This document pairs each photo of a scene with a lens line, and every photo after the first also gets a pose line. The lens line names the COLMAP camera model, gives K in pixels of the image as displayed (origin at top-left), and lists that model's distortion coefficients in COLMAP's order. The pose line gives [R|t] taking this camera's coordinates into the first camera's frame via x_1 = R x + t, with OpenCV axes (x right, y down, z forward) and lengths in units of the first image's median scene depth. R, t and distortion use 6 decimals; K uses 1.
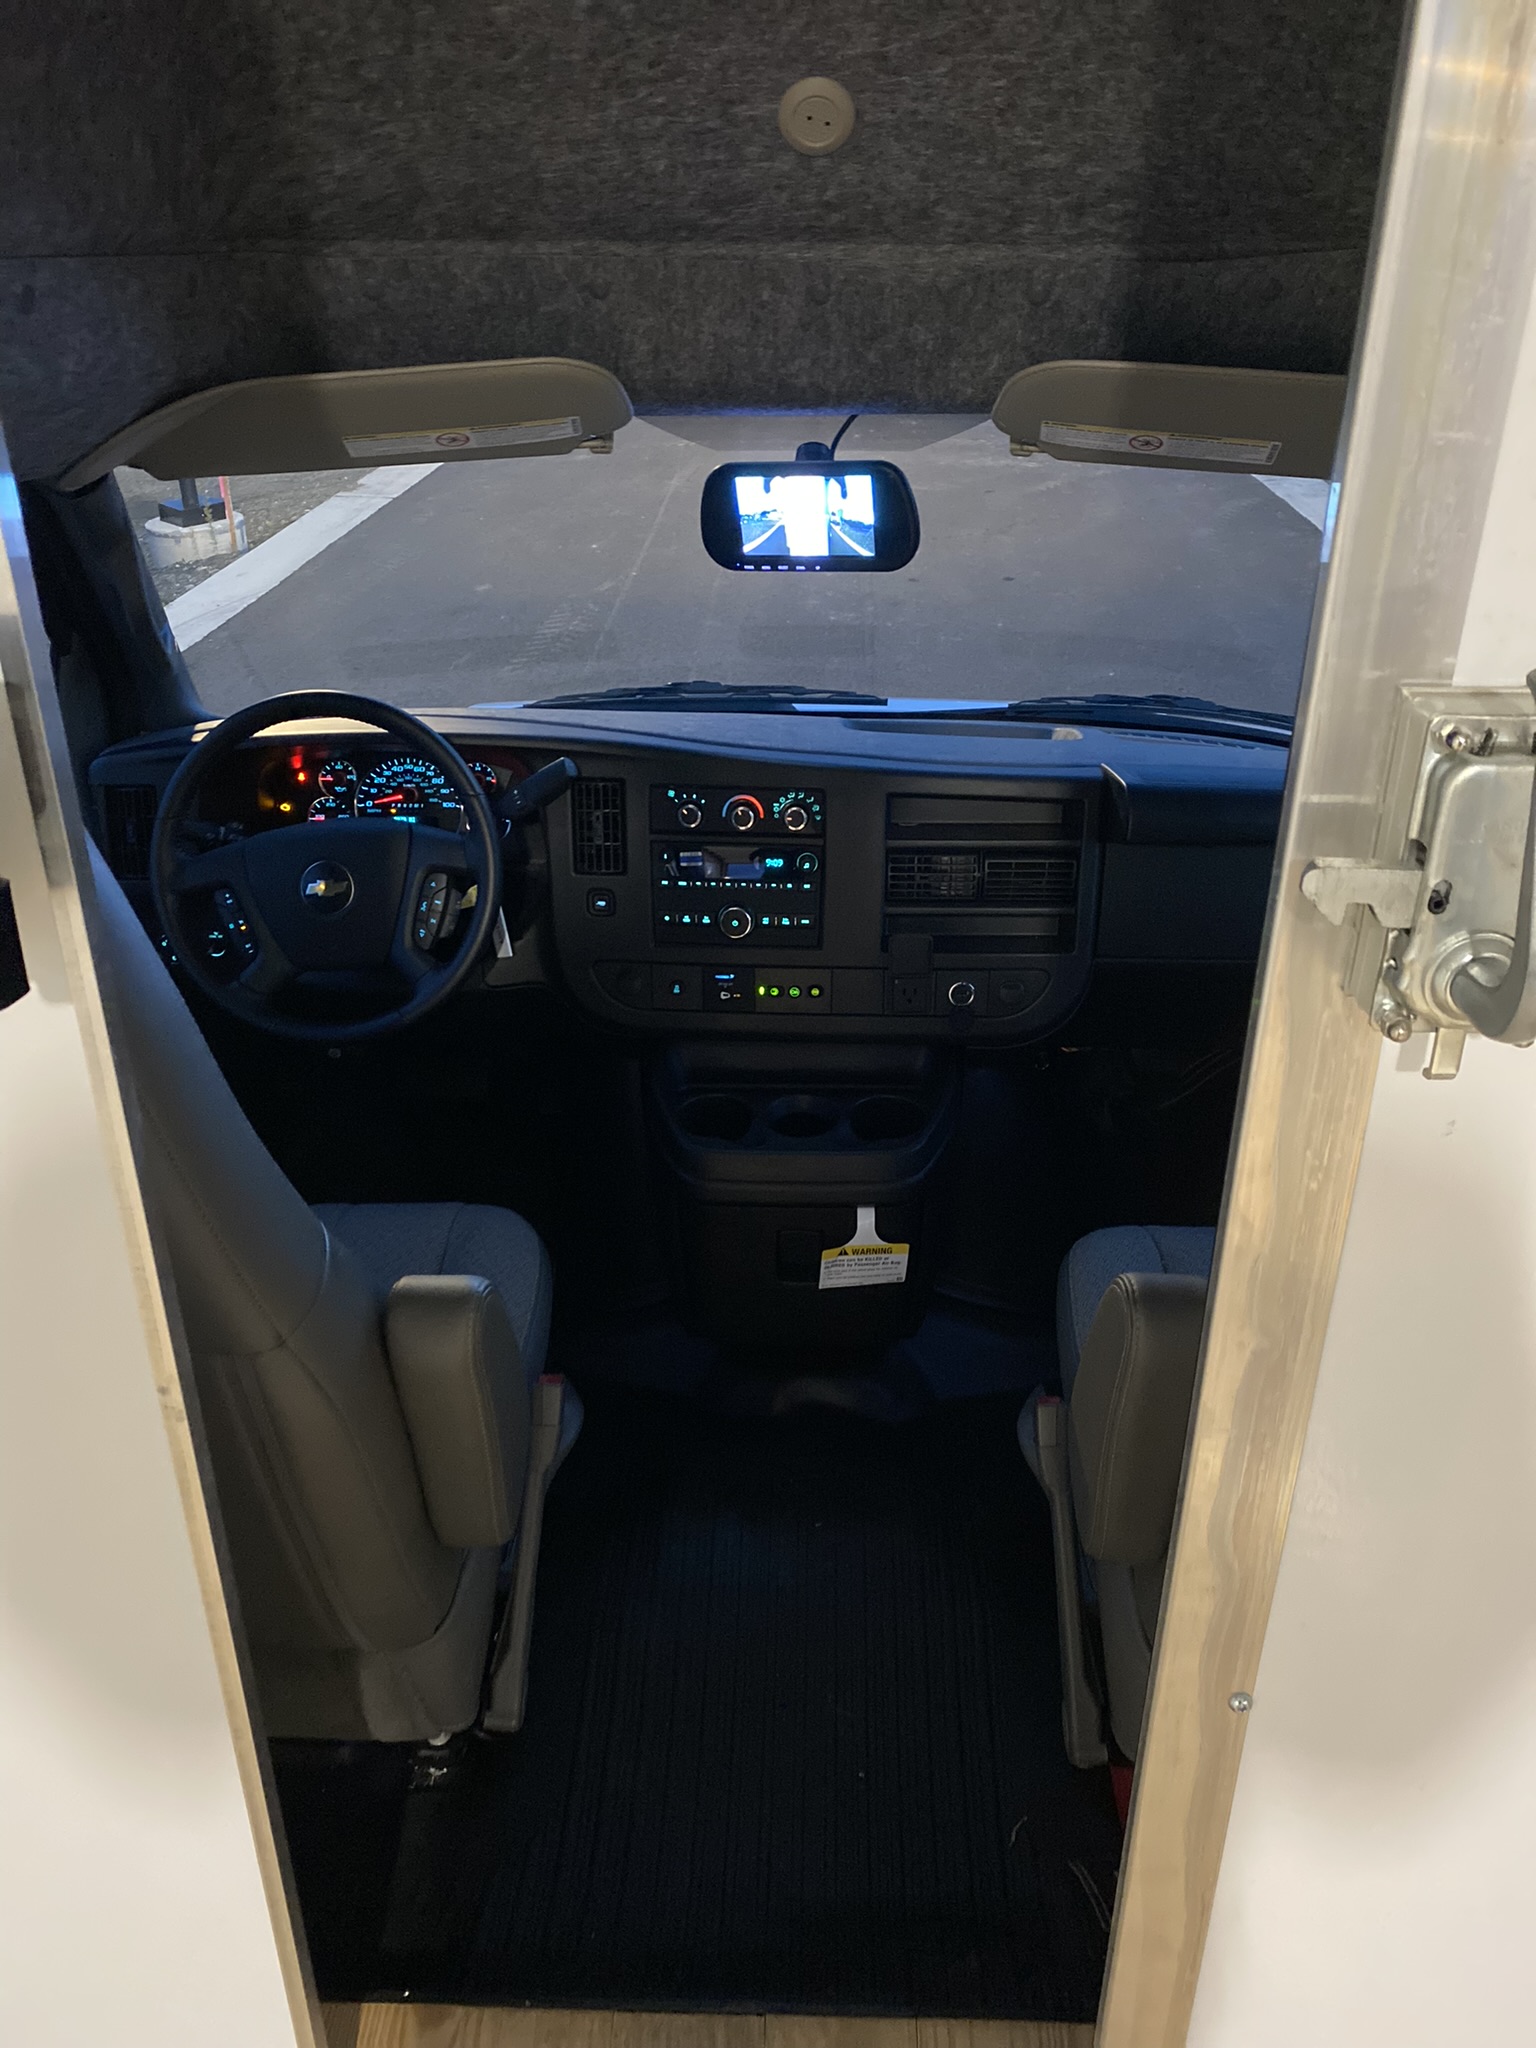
lens RADIAL K [[1522.3, 0, 768.0], [0, 1522.3, 1024.0], [0, 0, 1]] dist [0.077667, -0.147768]
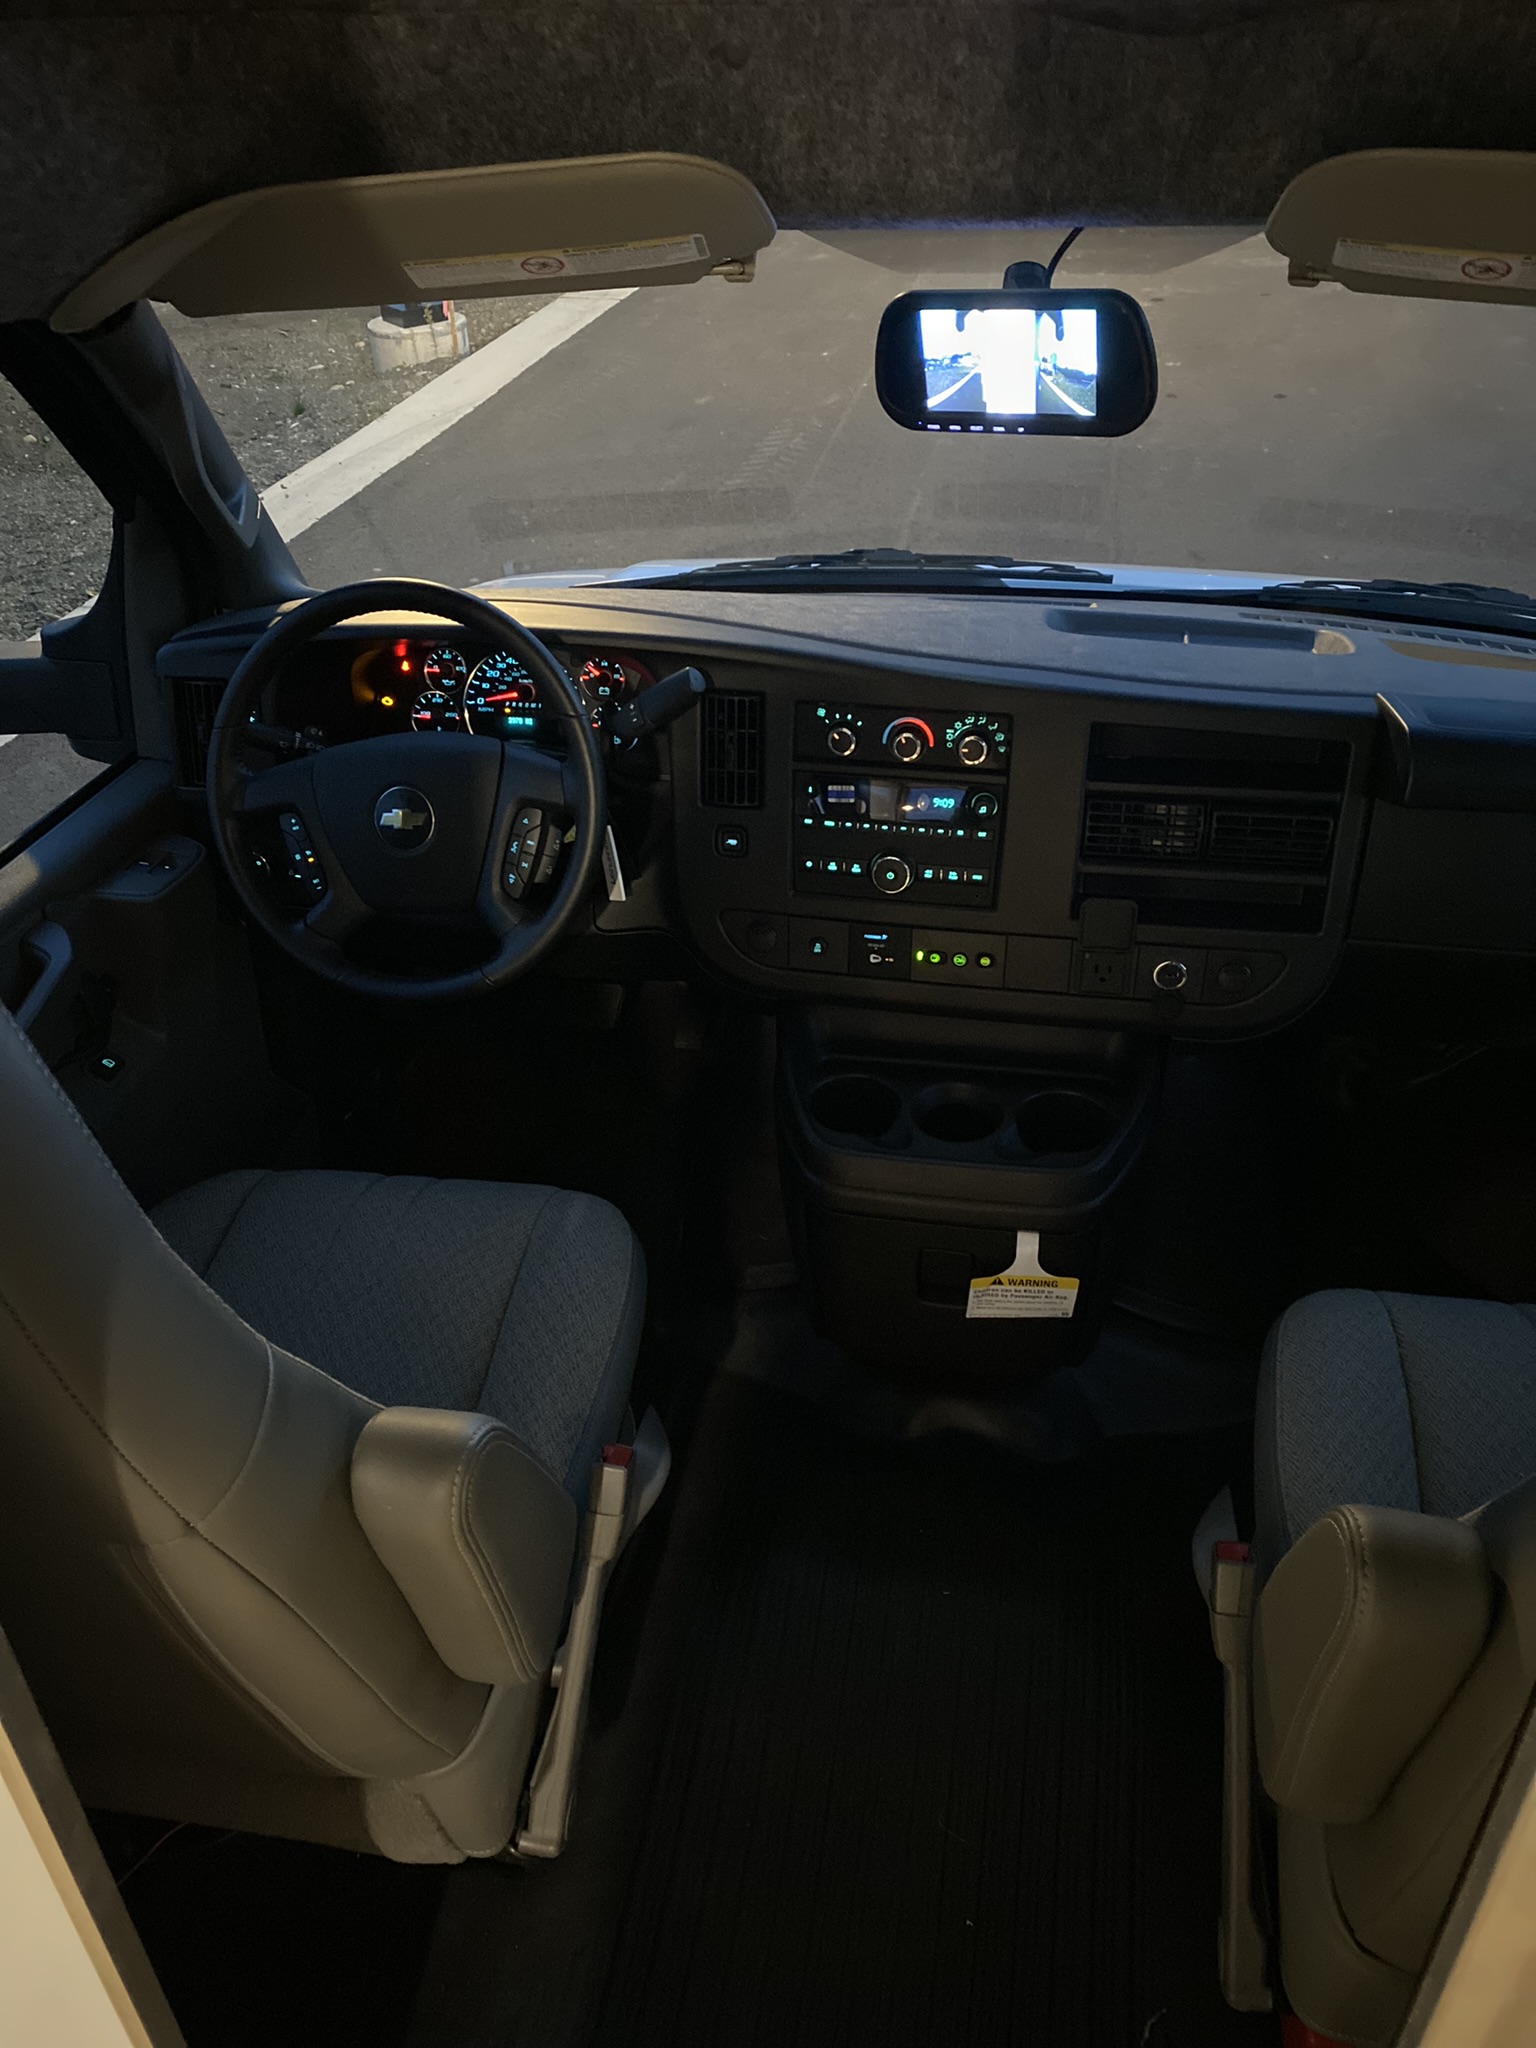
lens RADIAL K [[1549.1, 0, 768.0], [0, 1549.1, 1024.0], [0, 0, 1]] dist [0.063766, -0.072702]
pose [[0.989200, 0.064544, -0.131592, 0.029246], [-0.050240, 0.992743, 0.109262, -0.078257], [0.137690, -0.101471, 0.985264, 0.168151]]
